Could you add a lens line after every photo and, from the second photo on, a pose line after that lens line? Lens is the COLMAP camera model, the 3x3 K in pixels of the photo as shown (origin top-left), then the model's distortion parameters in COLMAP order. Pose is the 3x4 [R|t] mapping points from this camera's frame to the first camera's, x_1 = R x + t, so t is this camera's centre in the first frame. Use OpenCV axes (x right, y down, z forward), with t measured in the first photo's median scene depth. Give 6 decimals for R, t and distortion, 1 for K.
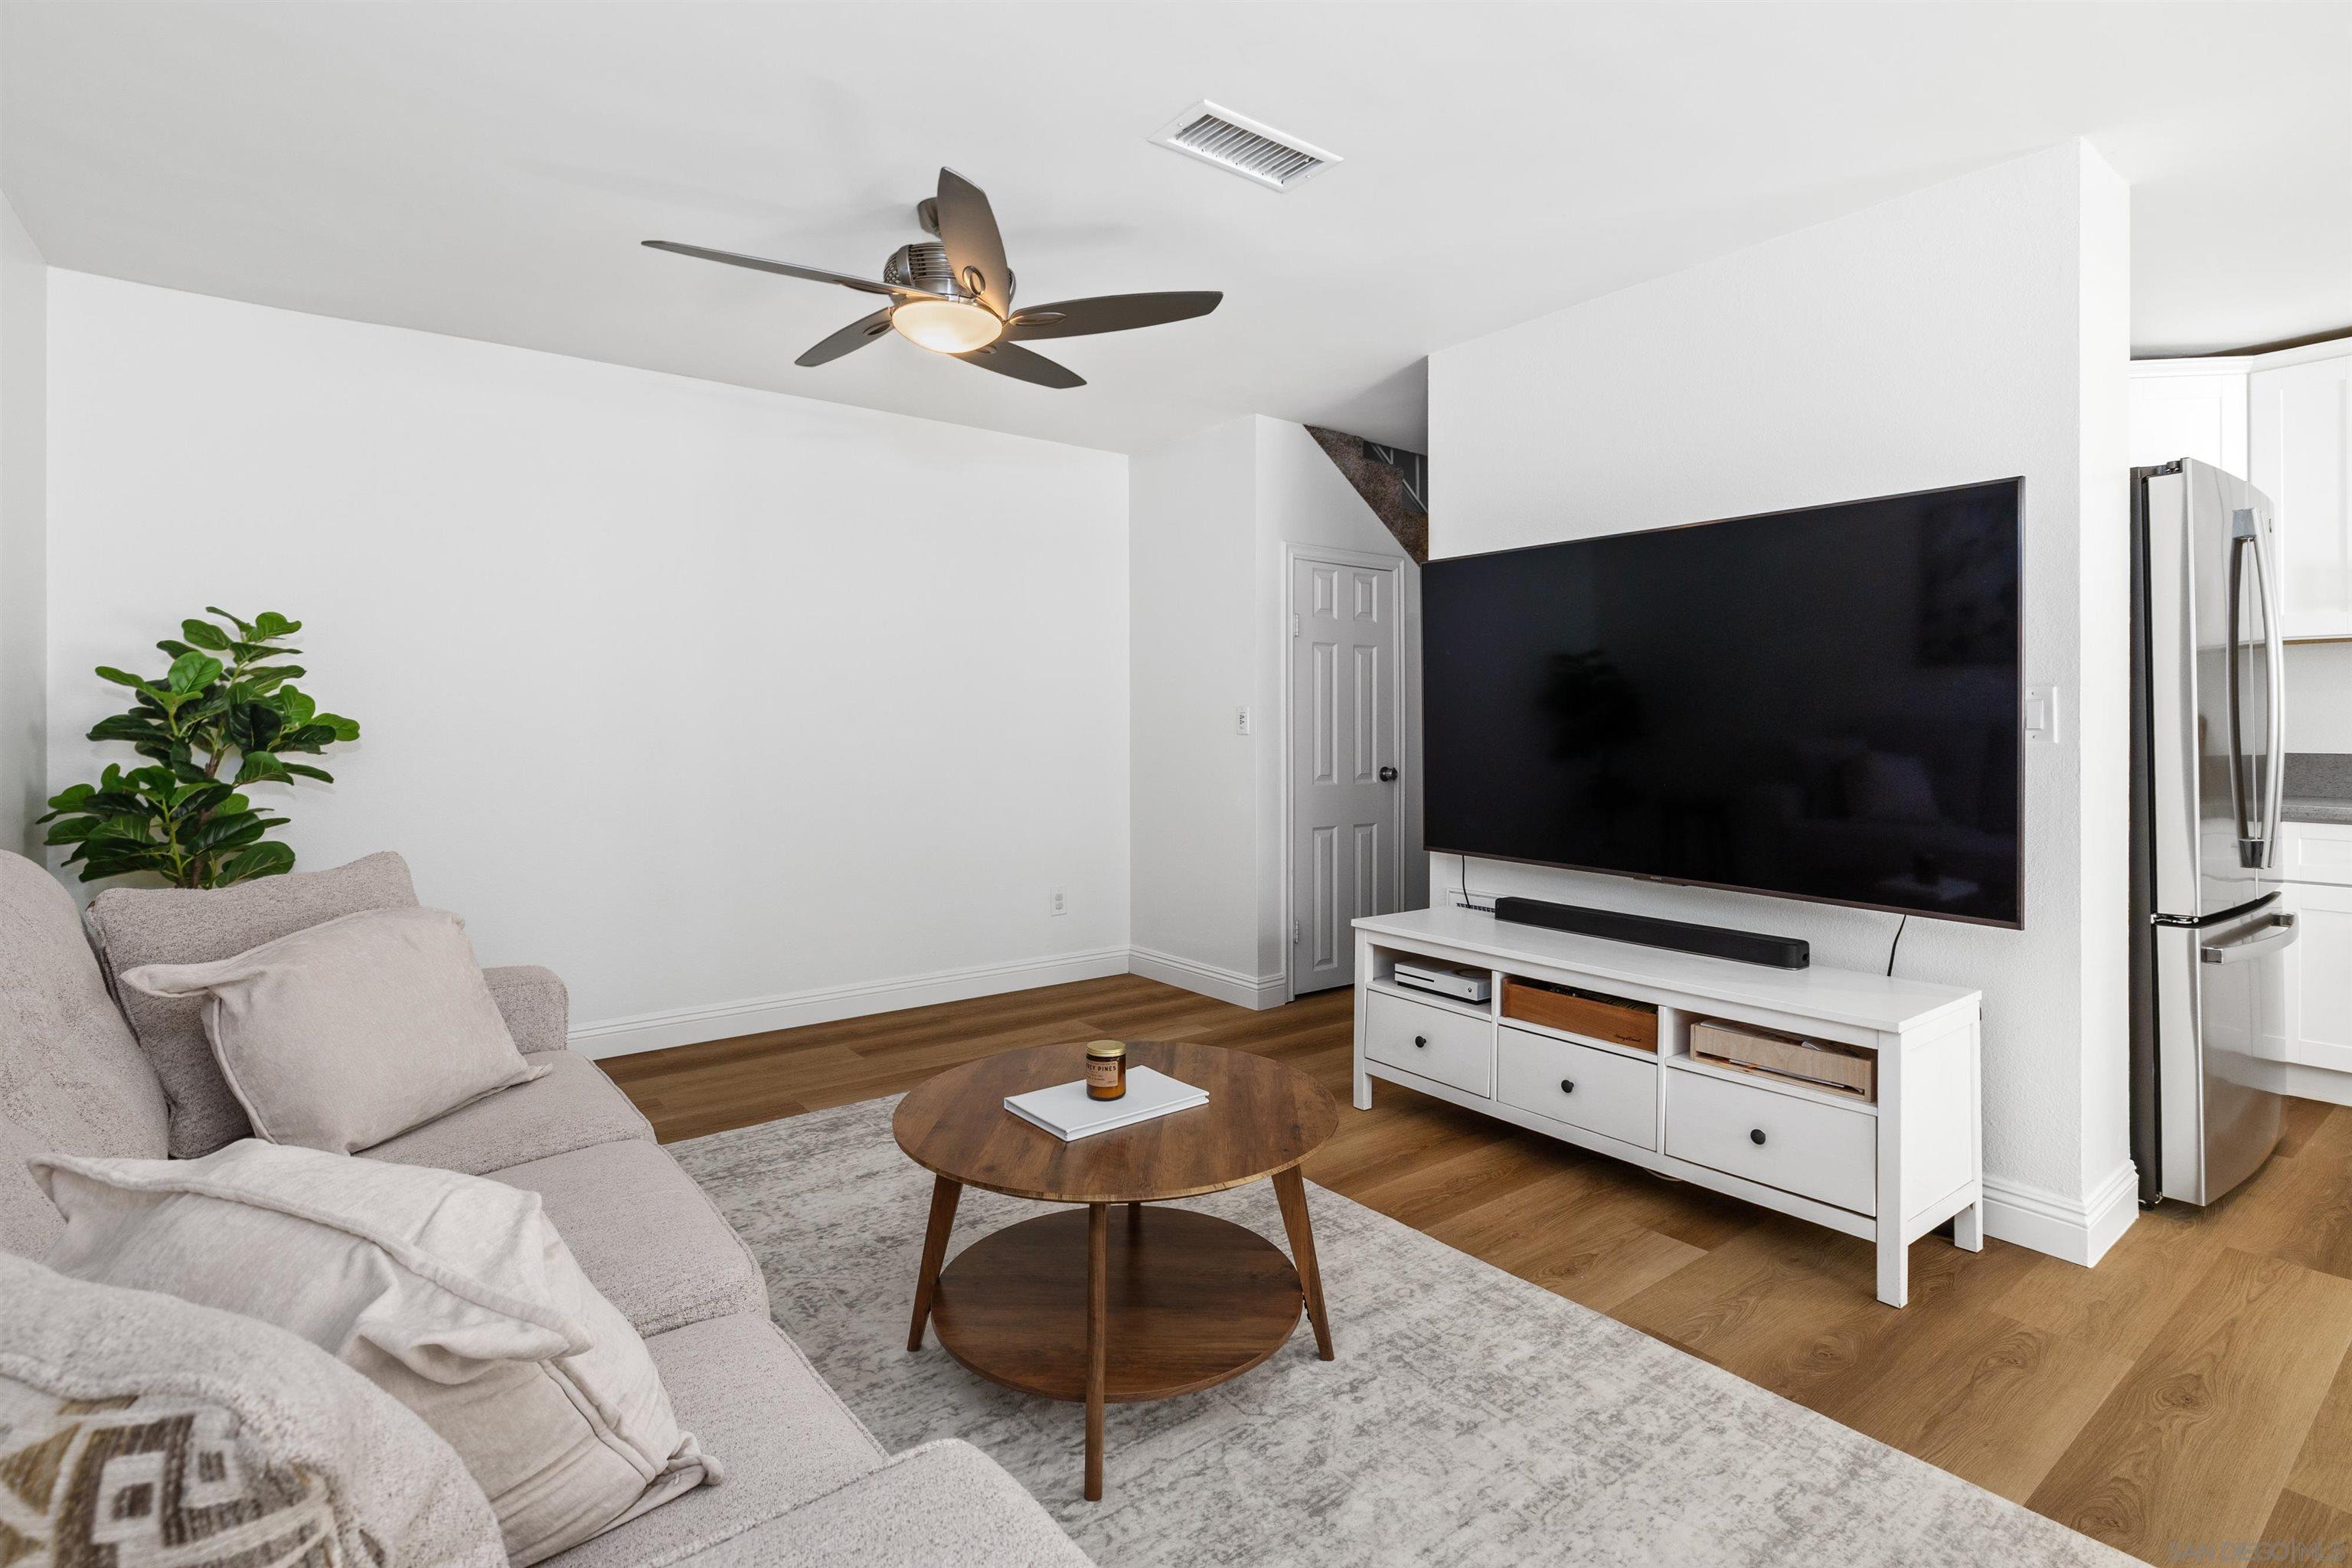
lens RADIAL K [[1141.3, 0, 1143.8], [0, 1141.3, 722.2], [0, 0, 1]] dist [-0.003549, -0.000684]
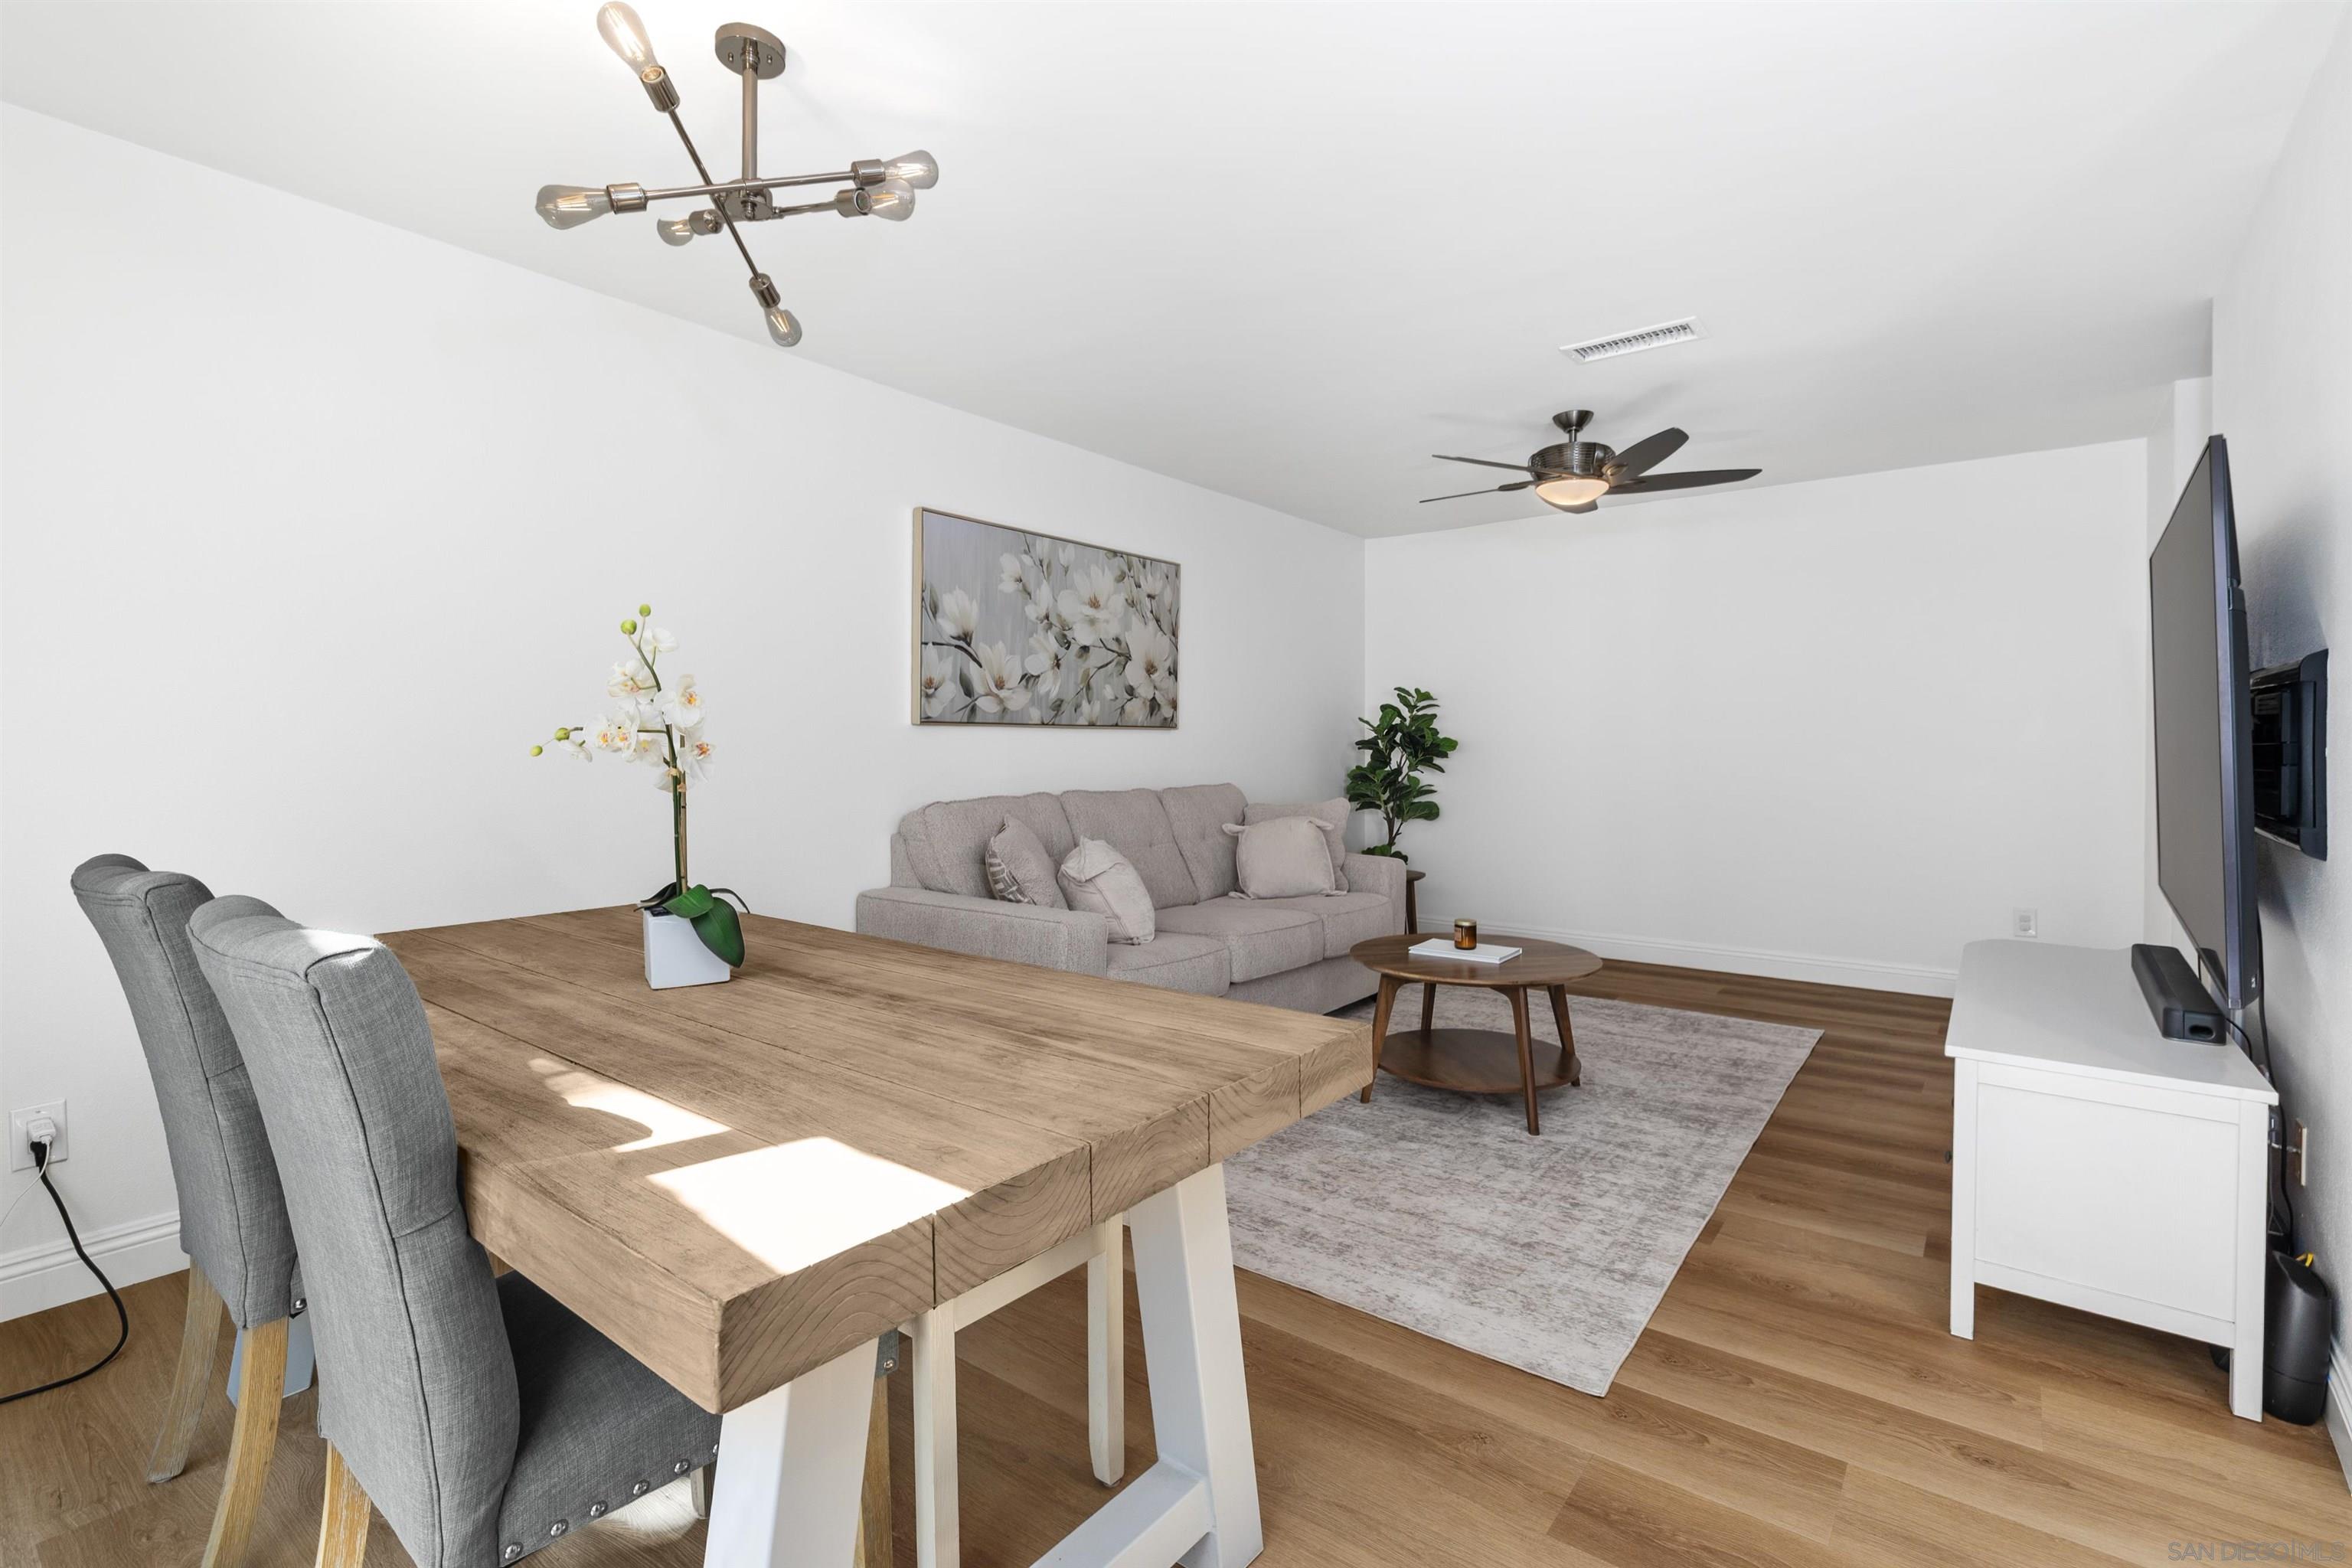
lens RADIAL K [[1078.3, 0, 1171.0], [0, 1078.3, 766.3], [0, 0, 1]] dist [-0.002849, -0.000051]
pose [[0.258492, 0.028631, -0.965589, 1.373503], [-0.002598, 0.999578, 0.028943, -0.014898], [0.966010, -0.004973, 0.258457, 0.085083]]
